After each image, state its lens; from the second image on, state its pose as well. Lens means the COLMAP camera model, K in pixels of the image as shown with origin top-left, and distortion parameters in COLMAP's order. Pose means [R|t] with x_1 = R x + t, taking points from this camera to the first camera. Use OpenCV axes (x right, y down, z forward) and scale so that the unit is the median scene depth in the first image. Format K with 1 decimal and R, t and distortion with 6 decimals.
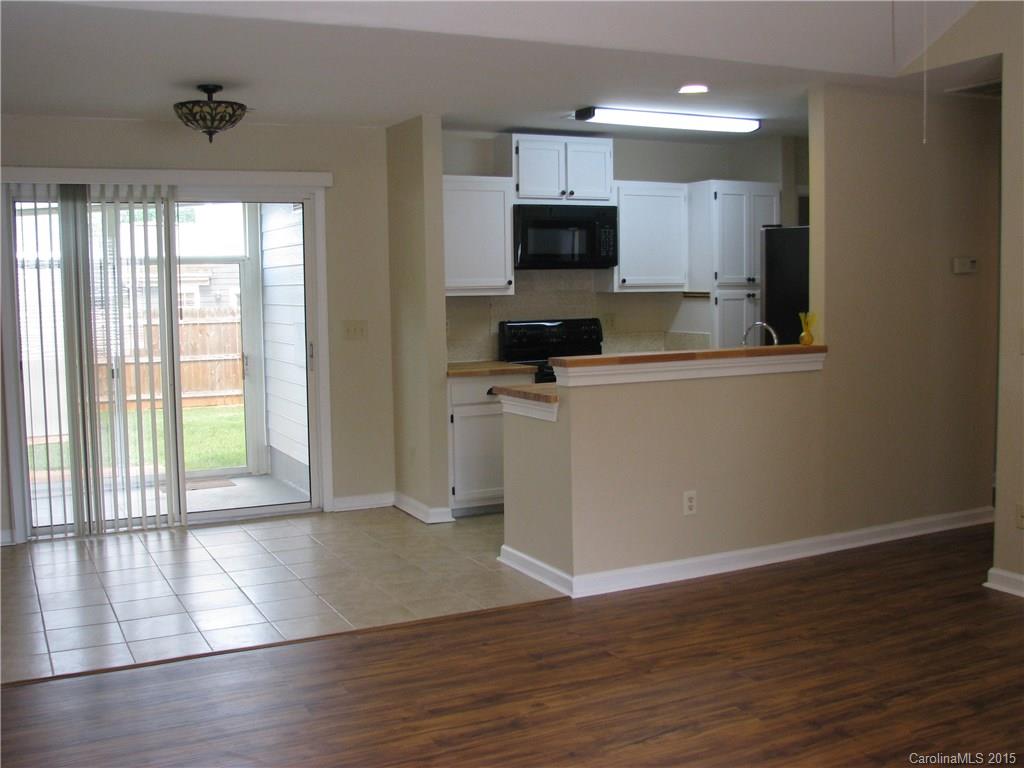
lens RADIAL K [[1135.2, 0, 509.6], [0, 1135.2, 382.3], [0, 0, 1]] dist [-0.106072, 0.000000]
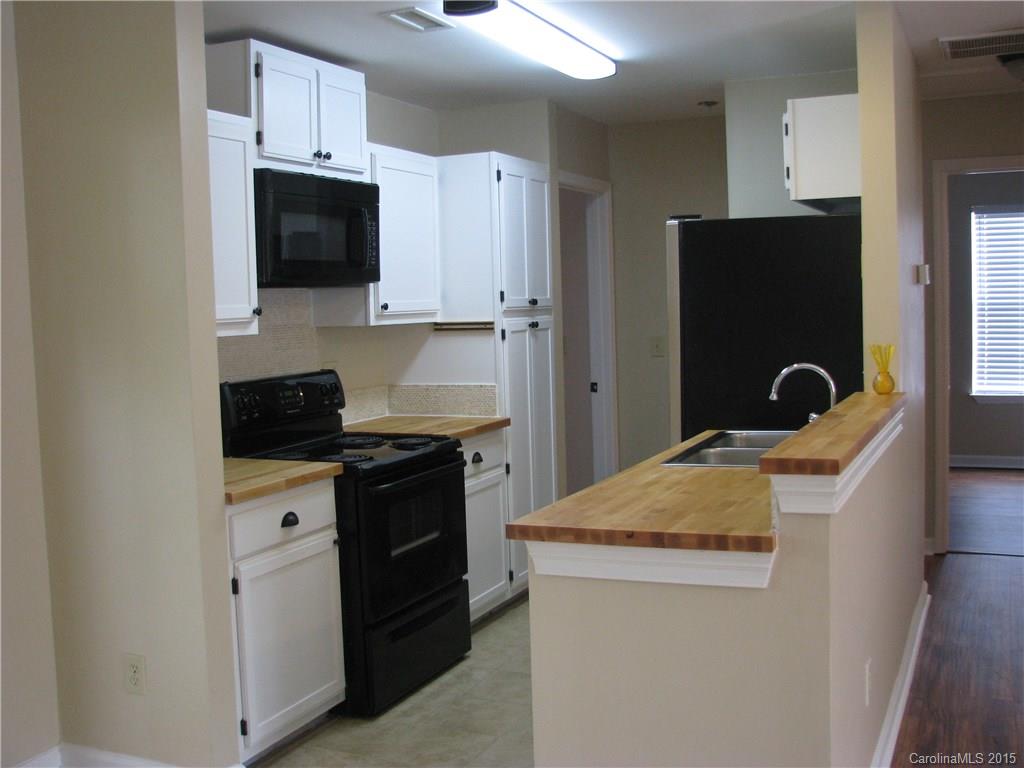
lens RADIAL K [[1135.2, 0, 517.3], [0, 1135.2, 379.3], [0, 0, 1]] dist [-0.106072, 0.000000]
pose [[0.774618, -0.053709, 0.630145, -0.233766], [0.074937, 0.997163, -0.007127, -0.040694], [-0.627974, 0.052742, 0.776445, 0.483220]]
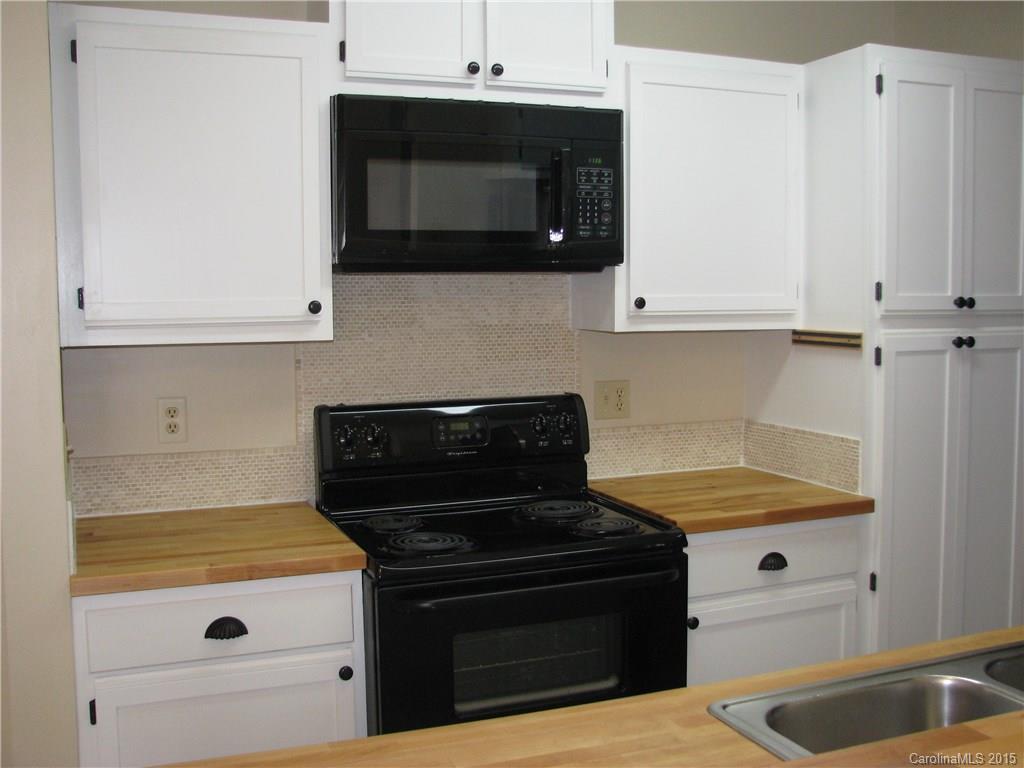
lens RADIAL K [[1135.2, 0, 519.2], [0, 1135.2, 378.7], [0, 0, 1]] dist [-0.106072, 0.000000]
pose [[0.997319, 0.012514, -0.072098, 0.088285], [-0.013435, 0.999834, -0.012301, -0.058316], [0.071932, 0.013237, 0.997322, 0.611016]]
